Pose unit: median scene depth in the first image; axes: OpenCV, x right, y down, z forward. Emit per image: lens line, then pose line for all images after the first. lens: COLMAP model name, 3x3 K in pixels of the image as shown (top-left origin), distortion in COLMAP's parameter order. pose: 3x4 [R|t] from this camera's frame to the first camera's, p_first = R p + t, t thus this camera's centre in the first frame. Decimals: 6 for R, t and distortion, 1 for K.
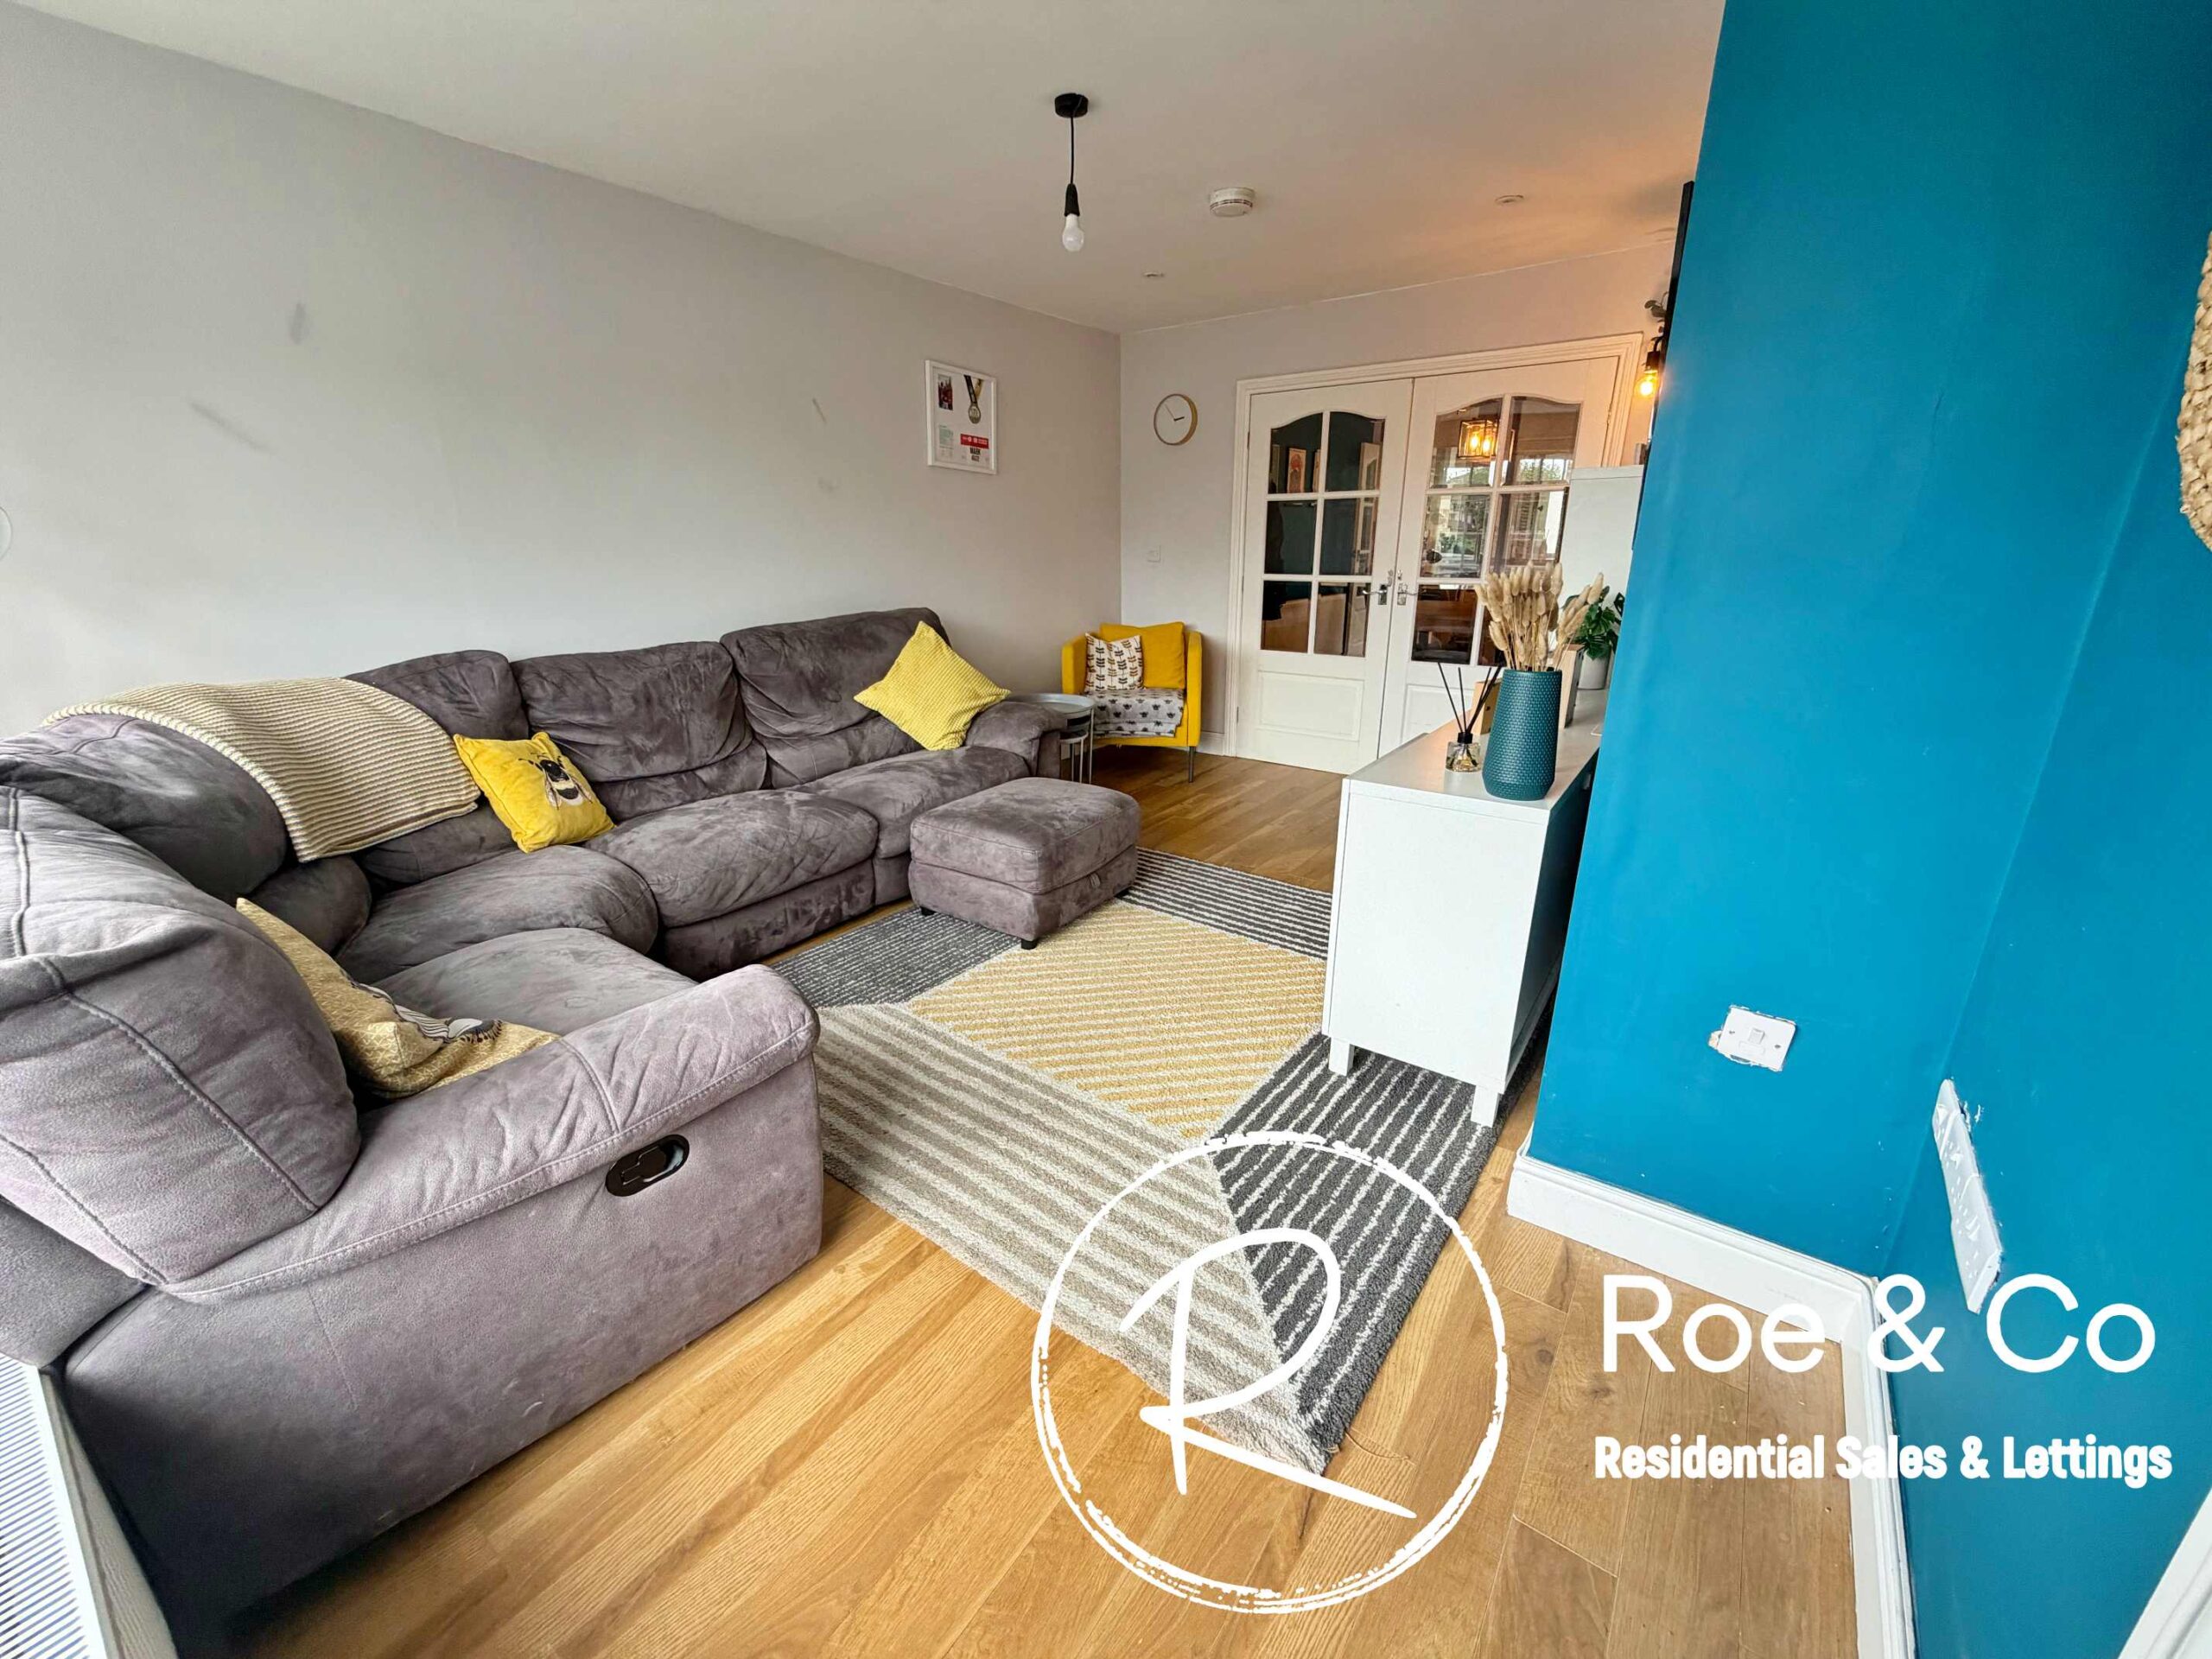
lens RADIAL K [[879.8, 0, 1101.6], [0, 879.8, 829.5], [0, 0, 1]] dist [0.000443, -0.000484]
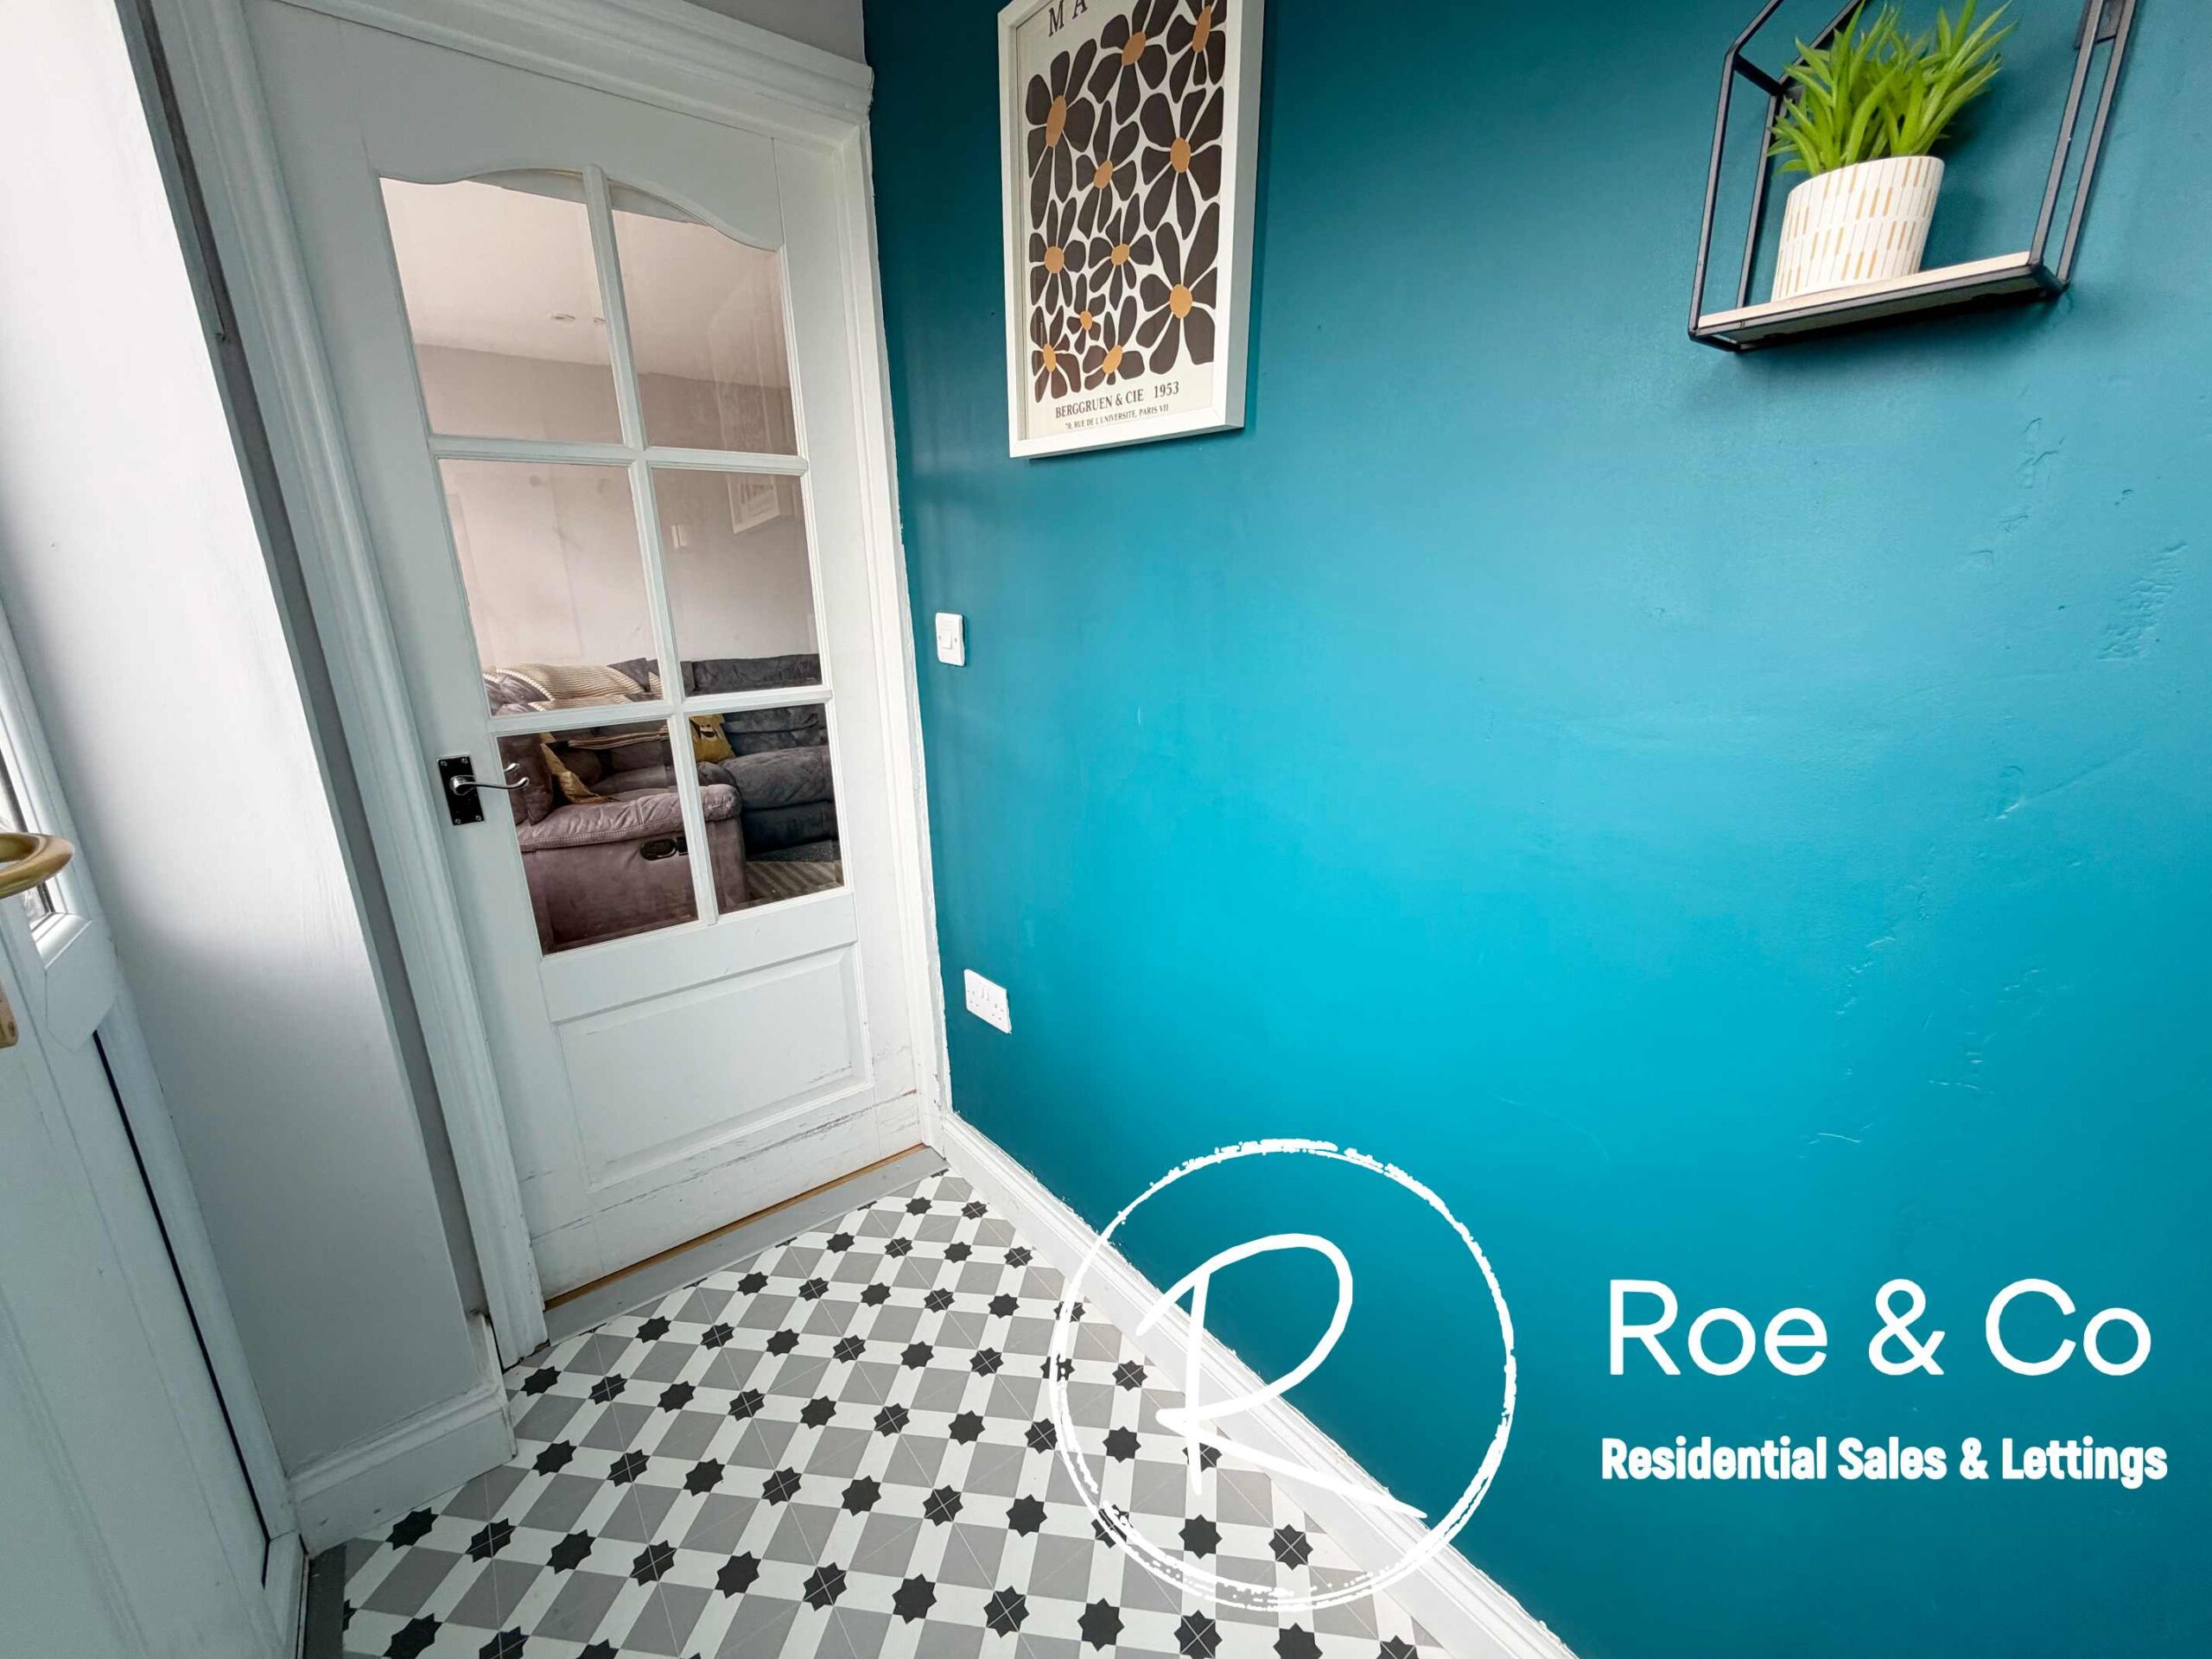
lens RADIAL K [[879.8, 0, 1111.2], [0, 879.8, 829.6], [0, 0, 1]] dist [0.000443, -0.000484]
pose [[0.966743, 0.056394, -0.249454, 0.637153], [-0.067332, 0.997098, -0.035527, 0.159662], [0.246727, 0.051142, 0.967735, -0.514325]]
